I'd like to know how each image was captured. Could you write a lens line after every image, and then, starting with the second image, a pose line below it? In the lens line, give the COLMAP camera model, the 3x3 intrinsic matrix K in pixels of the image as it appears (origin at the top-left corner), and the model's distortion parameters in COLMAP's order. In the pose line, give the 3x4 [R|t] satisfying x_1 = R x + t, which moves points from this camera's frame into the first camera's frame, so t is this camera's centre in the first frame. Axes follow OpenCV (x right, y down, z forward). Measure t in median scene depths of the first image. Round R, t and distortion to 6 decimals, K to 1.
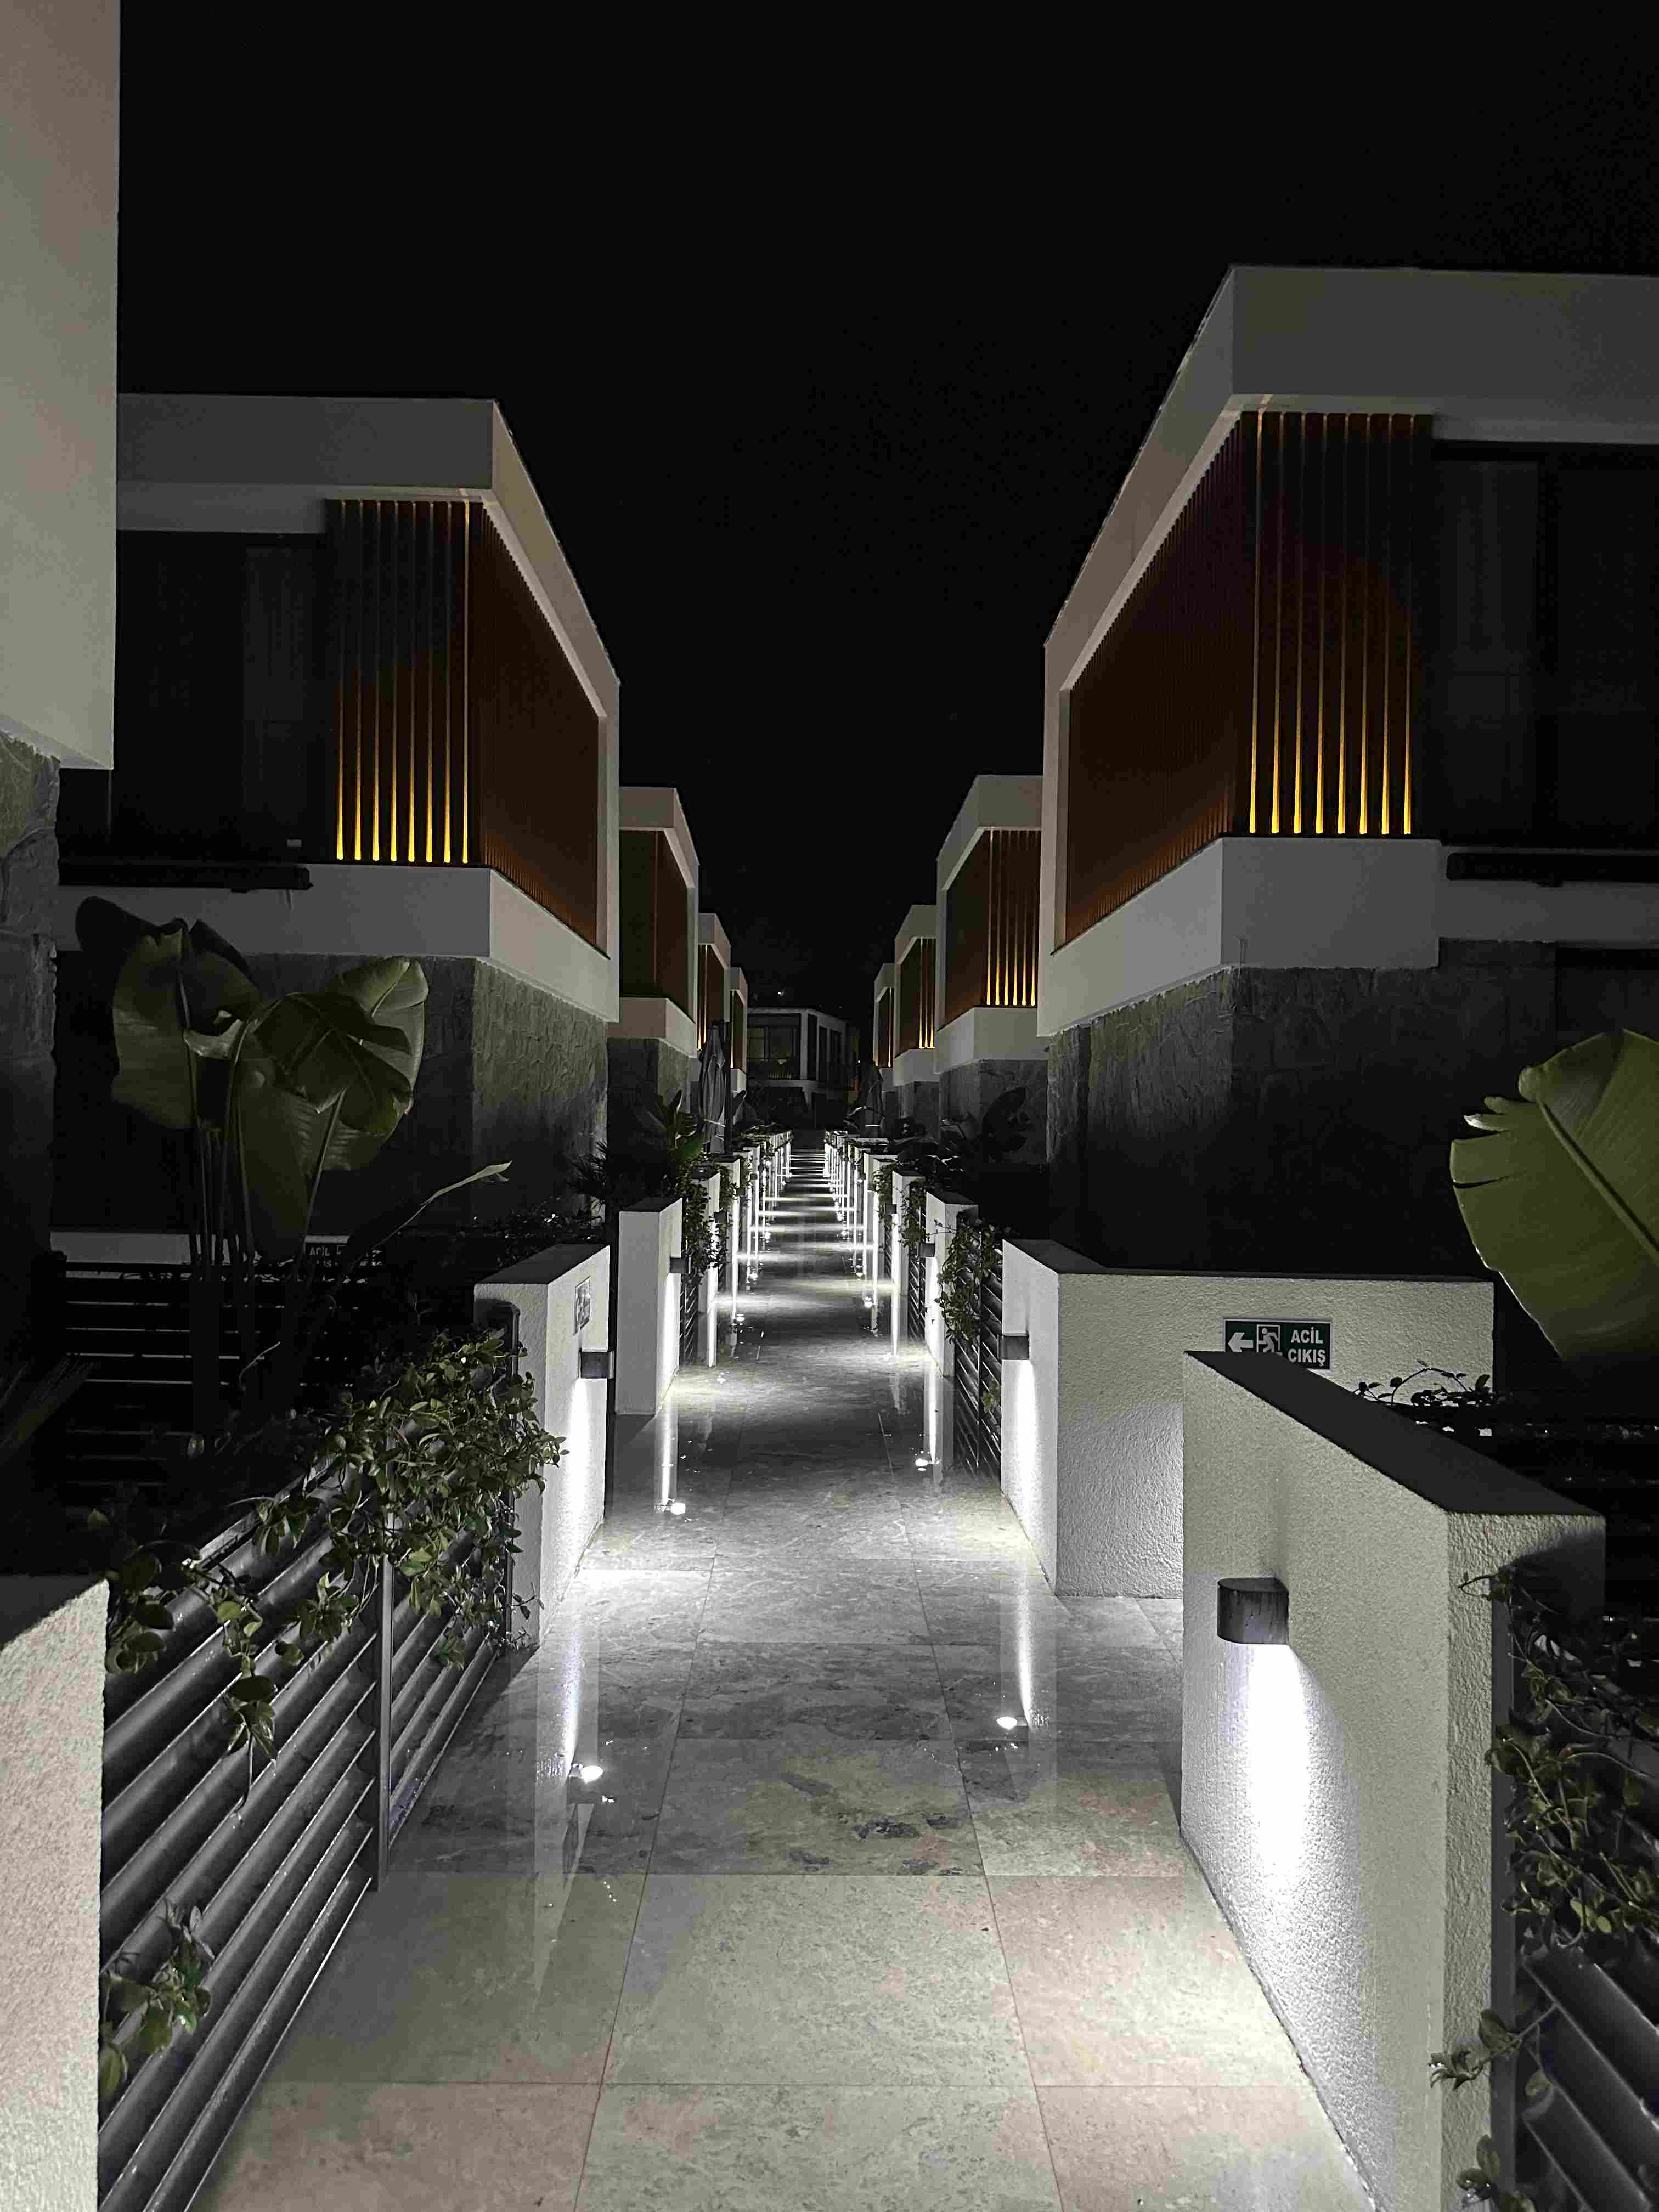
lens RADIAL K [[1563.1, 0, 832.5], [0, 1563.1, 1107.1], [0, 0, 1]] dist [0.074126, -0.087017]
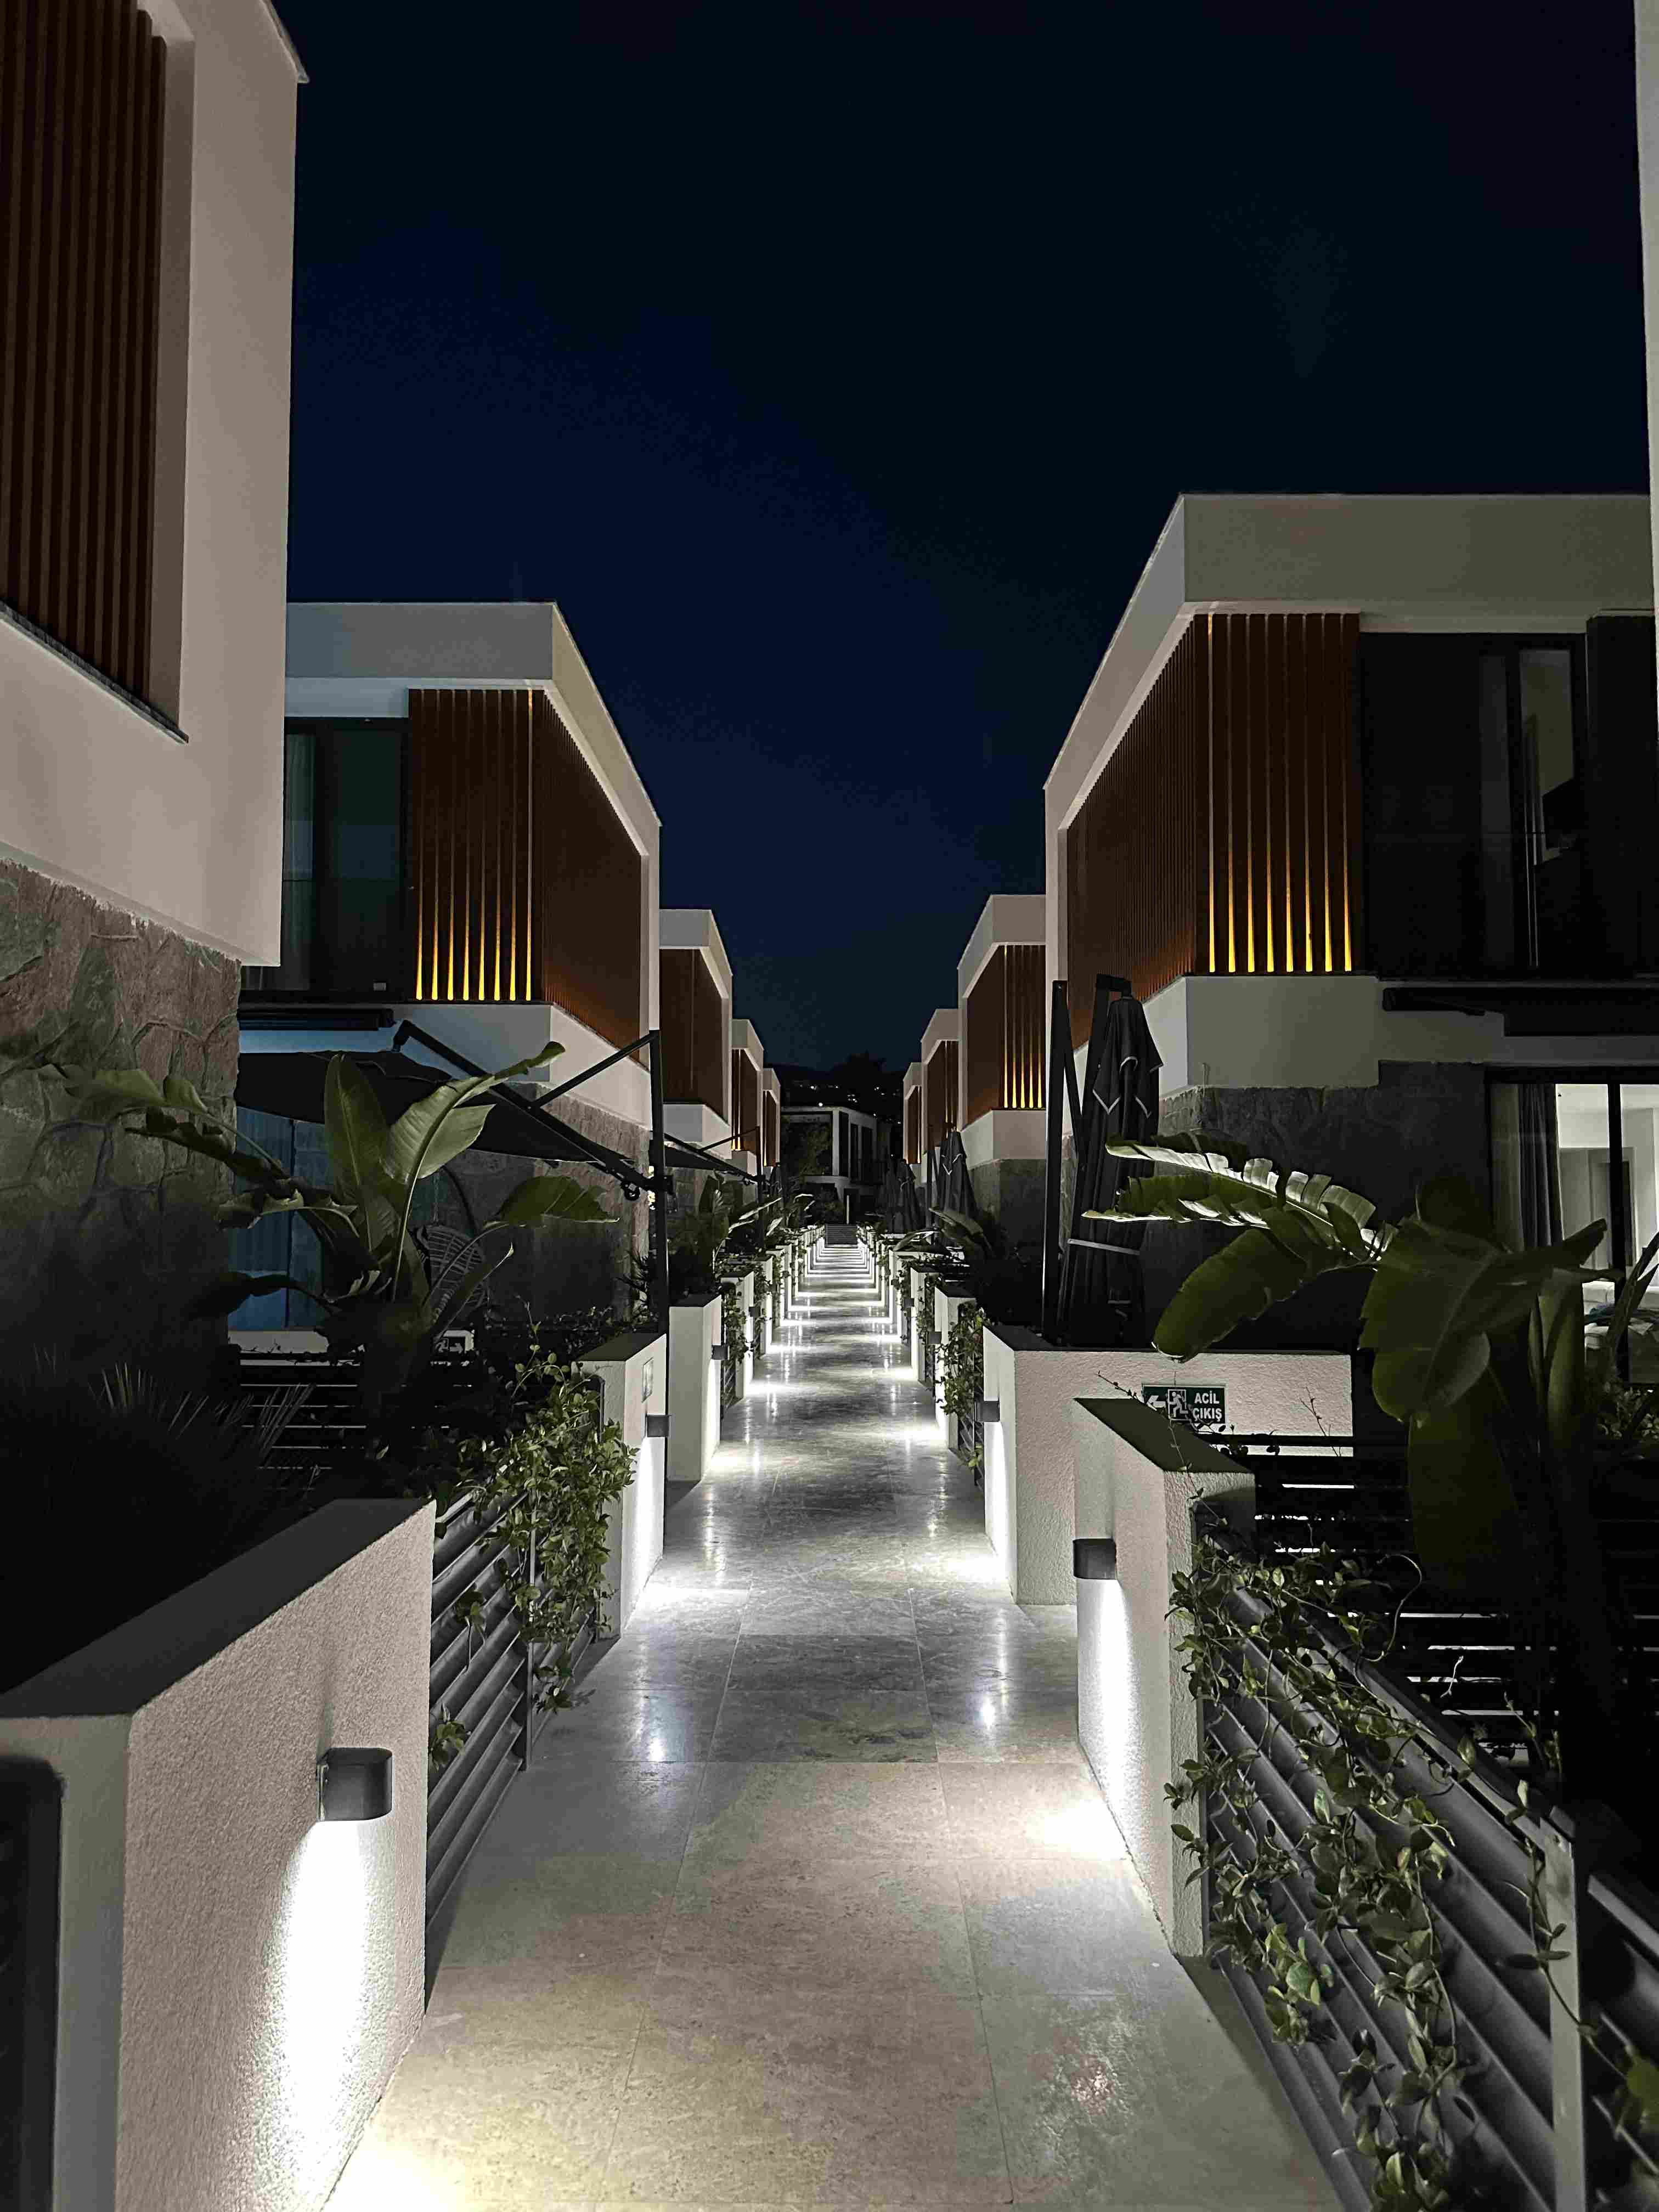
lens RADIAL K [[1563.1, 0, 843.4], [0, 1563.1, 1108.7], [0, 0, 1]] dist [0.074126, -0.087017]
pose [[0.999820, -0.012460, -0.014305, 0.011467], [0.011602, 0.998213, -0.058626, -0.009547], [0.015010, 0.058450, 0.998178, -0.149919]]
